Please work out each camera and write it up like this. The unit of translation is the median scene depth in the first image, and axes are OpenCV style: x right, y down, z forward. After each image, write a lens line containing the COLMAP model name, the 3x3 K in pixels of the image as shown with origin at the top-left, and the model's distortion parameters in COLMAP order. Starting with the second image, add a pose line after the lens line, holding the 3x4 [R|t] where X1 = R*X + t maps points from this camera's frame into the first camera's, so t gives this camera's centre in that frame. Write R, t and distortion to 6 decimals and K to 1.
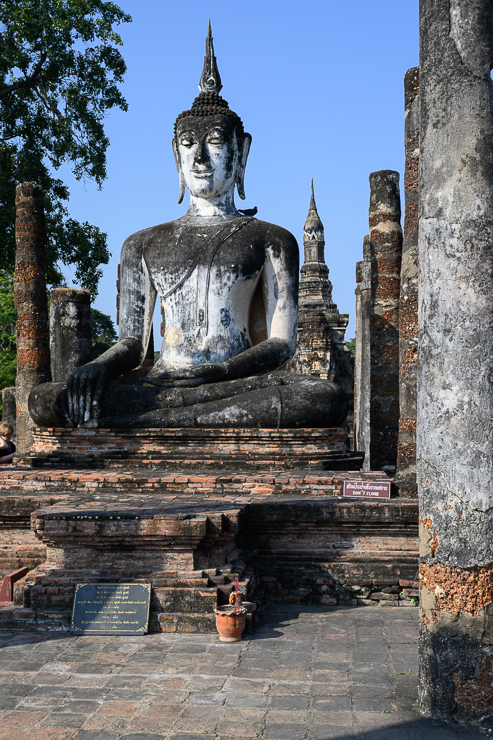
lens RADIAL K [[909.2, 0, 244.6], [0, 909.2, 372.7], [0, 0, 1]] dist [-0.004246, 0.000000]
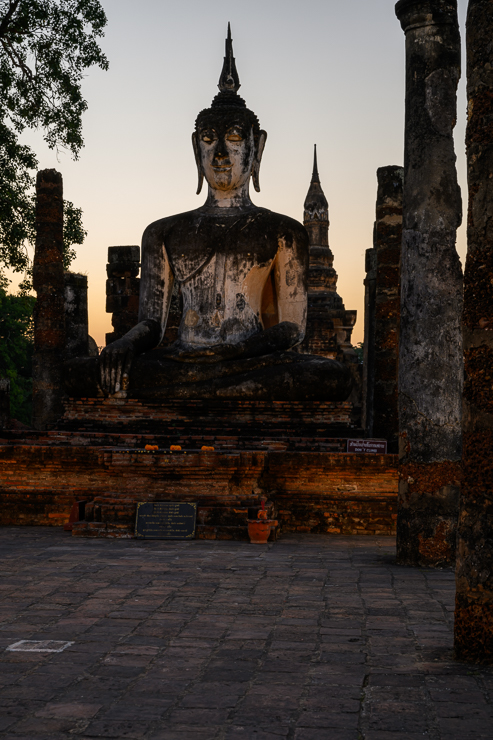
lens RADIAL K [[1174.4, 0, 244.1], [0, 1174.4, 366.2], [0, 0, 1]] dist [0.006642, 0.000000]
pose [[0.999646, 0.019110, 0.018495, -0.044964], [-0.018805, 0.999686, -0.016538, 0.042120], [-0.018805, 0.016184, 0.999692, -0.426030]]
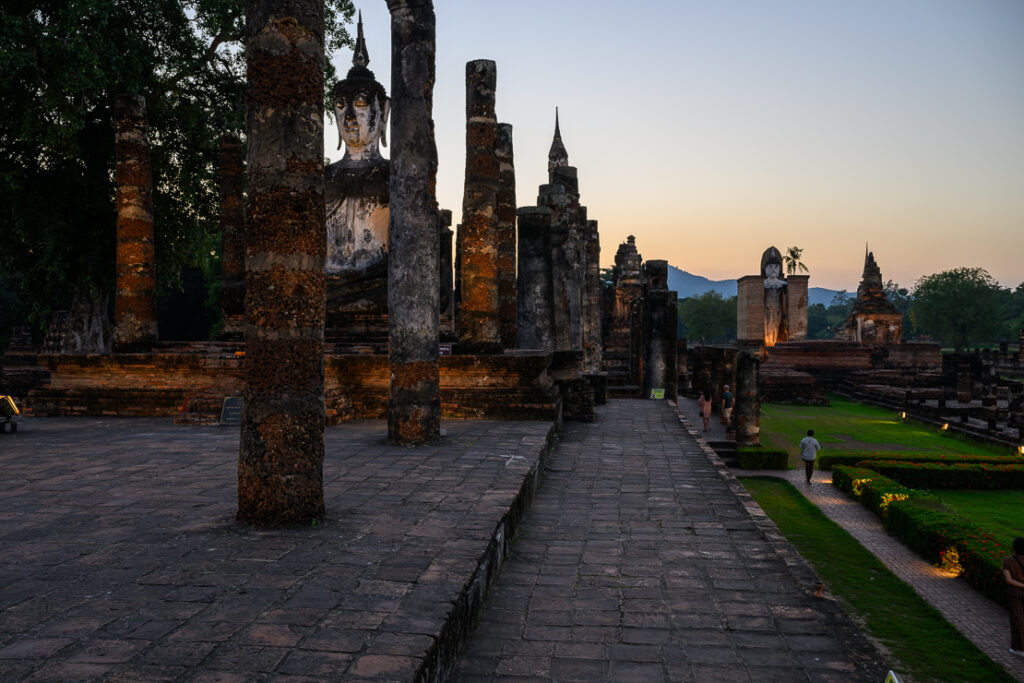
lens RADIAL K [[926.9, 0, 509.9], [0, 926.9, 341.5], [0, 0, 1]] dist [-0.008848, -0.002071]
pose [[0.999979, 0.000425, -0.006430, 0.215815], [-0.000145, 0.999060, 0.043358, 0.039619], [0.006442, -0.043356, 0.999039, -0.415362]]
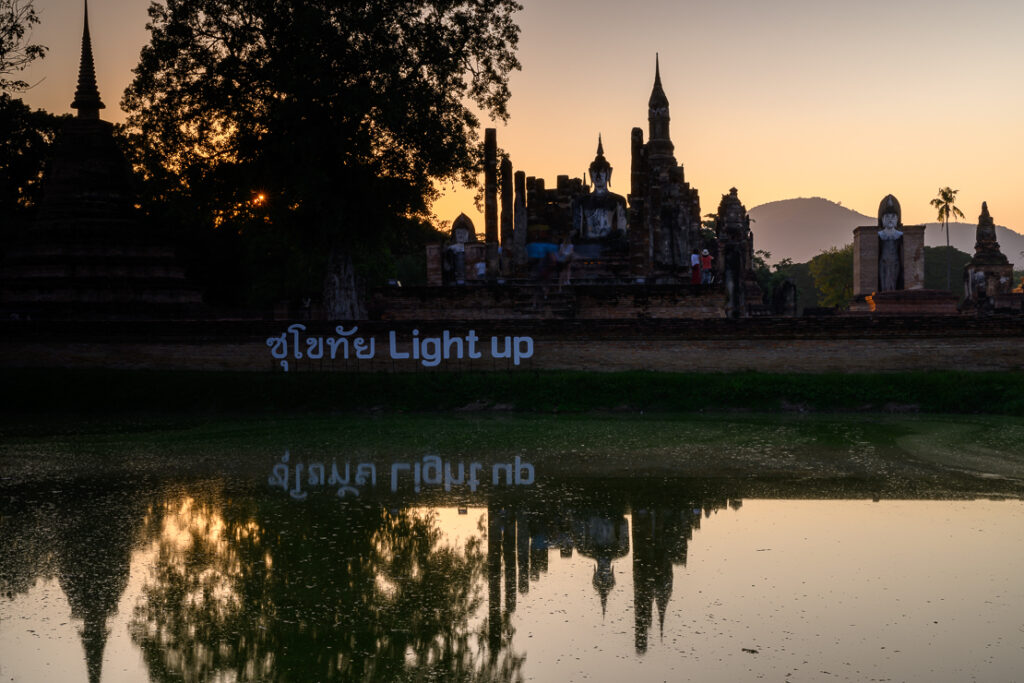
lens RADIAL K [[1558.3, 0, 511.8], [0, 1558.3, 341.4], [0, 0, 1]] dist [0.005558, 0.000000]
pose [[0.999342, -0.004034, -0.036042, -0.181680], [0.005857, 0.998702, 0.050594, 0.096217], [0.035791, -0.050772, 0.998069, -5.432953]]
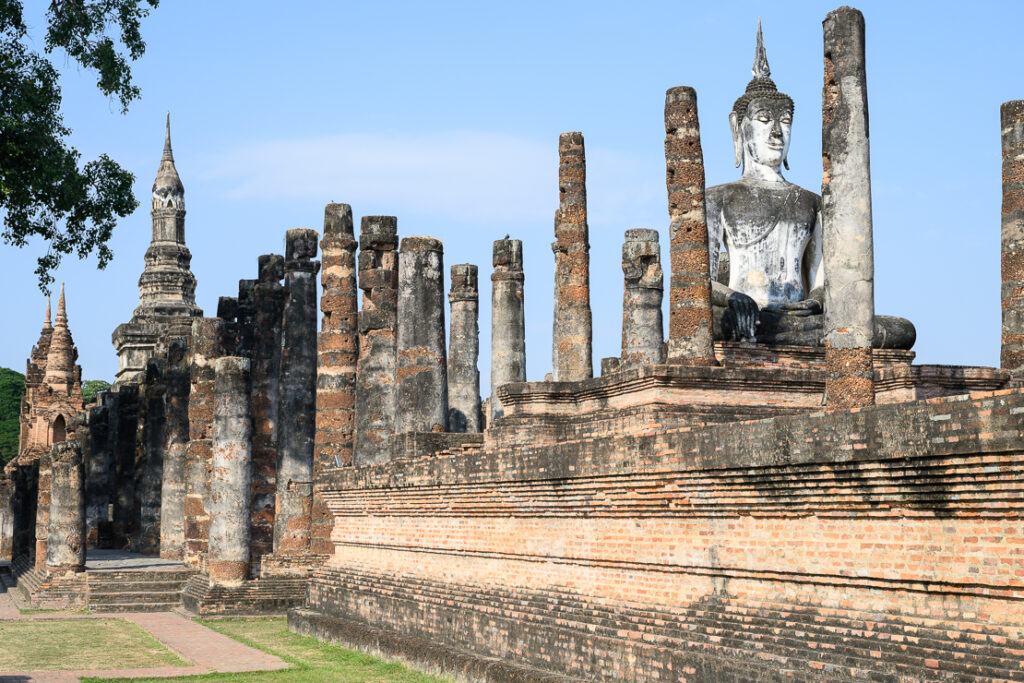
lens RADIAL K [[1604.4, 0, 512.2], [0, 1604.4, 340.4], [0, 0, 1]] dist [-0.021706, 0.000000]
pose [[0.901183, 0.054497, 0.429999, -1.383503], [-0.021943, 0.996528, -0.080309, 0.236933], [-0.432882, 0.062938, 0.899251, -0.815953]]
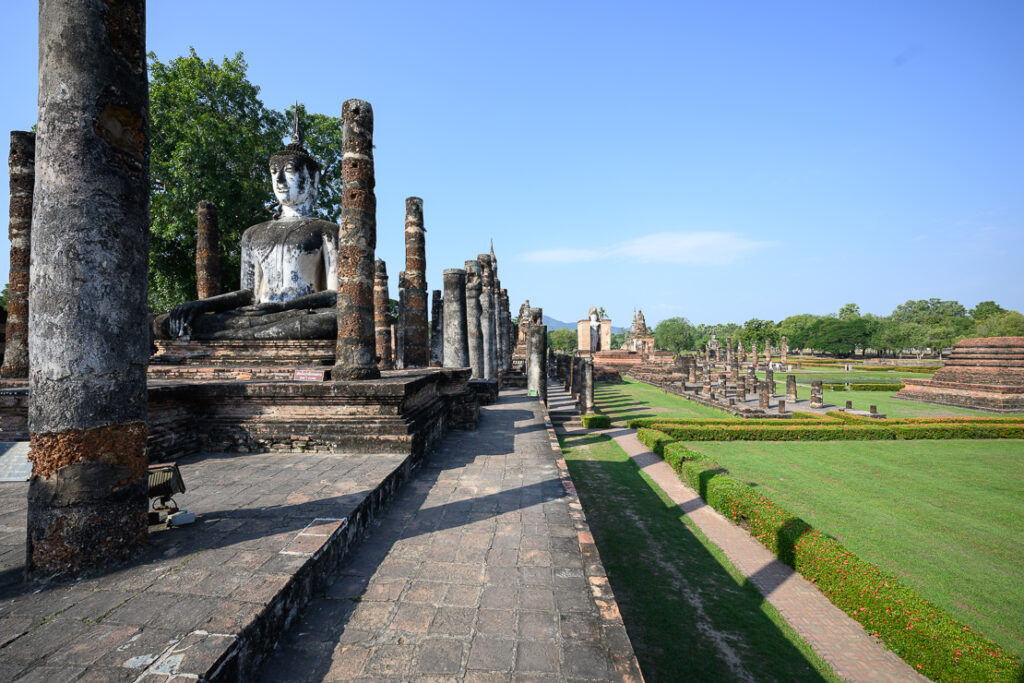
lens RADIAL K [[415.3, 0, 511.3], [0, 415.3, 344.2], [0, 0, 1]] dist [-0.010857, 0.000131]
pose [[0.996905, 0.000328, 0.078620, 0.341826], [-0.002667, 0.999557, 0.029648, 0.043662], [-0.078576, -0.029766, 0.996464, 0.224145]]
